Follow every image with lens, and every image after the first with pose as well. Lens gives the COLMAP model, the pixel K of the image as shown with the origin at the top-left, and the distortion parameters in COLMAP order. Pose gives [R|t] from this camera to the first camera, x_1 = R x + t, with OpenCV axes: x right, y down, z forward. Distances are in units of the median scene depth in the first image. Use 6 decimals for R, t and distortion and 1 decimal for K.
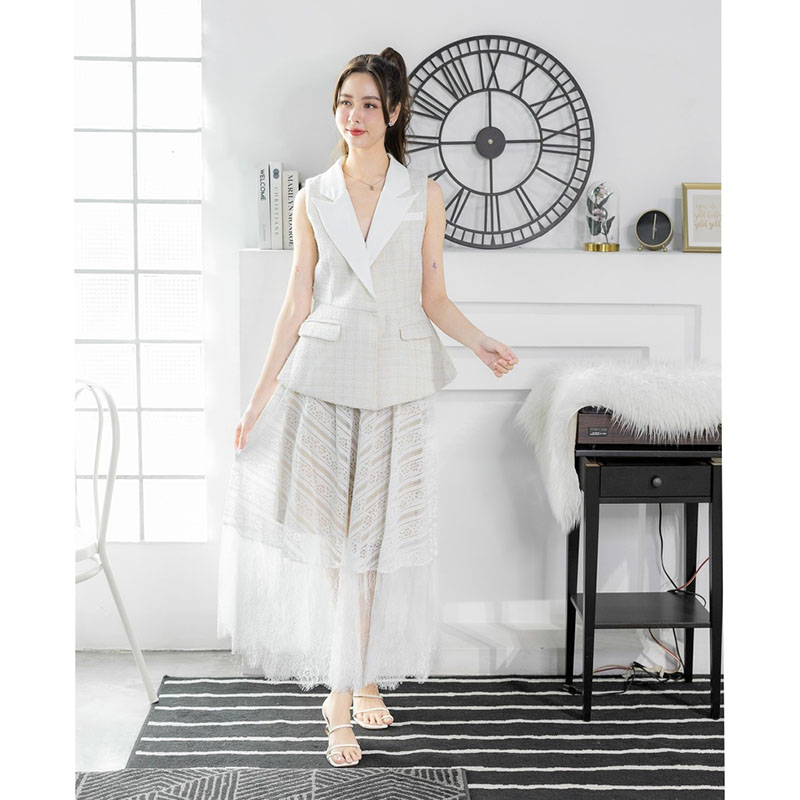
lens RADIAL K [[2053.2, 0, 429.2], [0, 2053.2, 426.2], [0, 0, 1]] dist [0.149758, 0.000000]
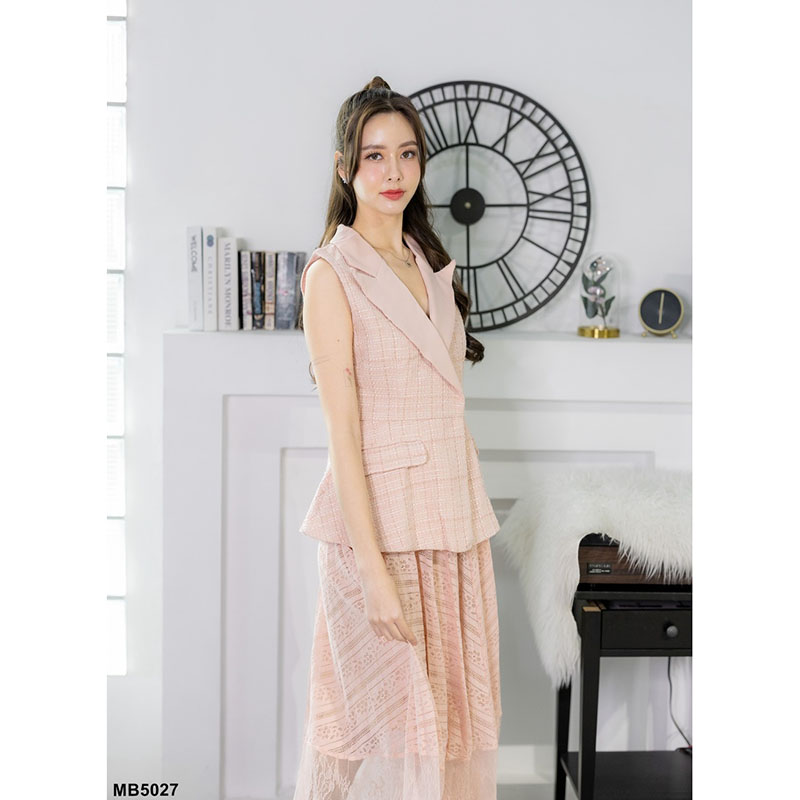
lens RADIAL K [[2053.2, 0, 431.8], [0, 2053.2, 379.6], [0, 0, 1]] dist [0.149758, 0.000000]
pose [[0.999859, 0.011899, 0.011856, 0.005914], [-0.011364, 0.998956, -0.044253, -0.029770], [-0.012370, 0.044112, 0.998950, 0.164521]]
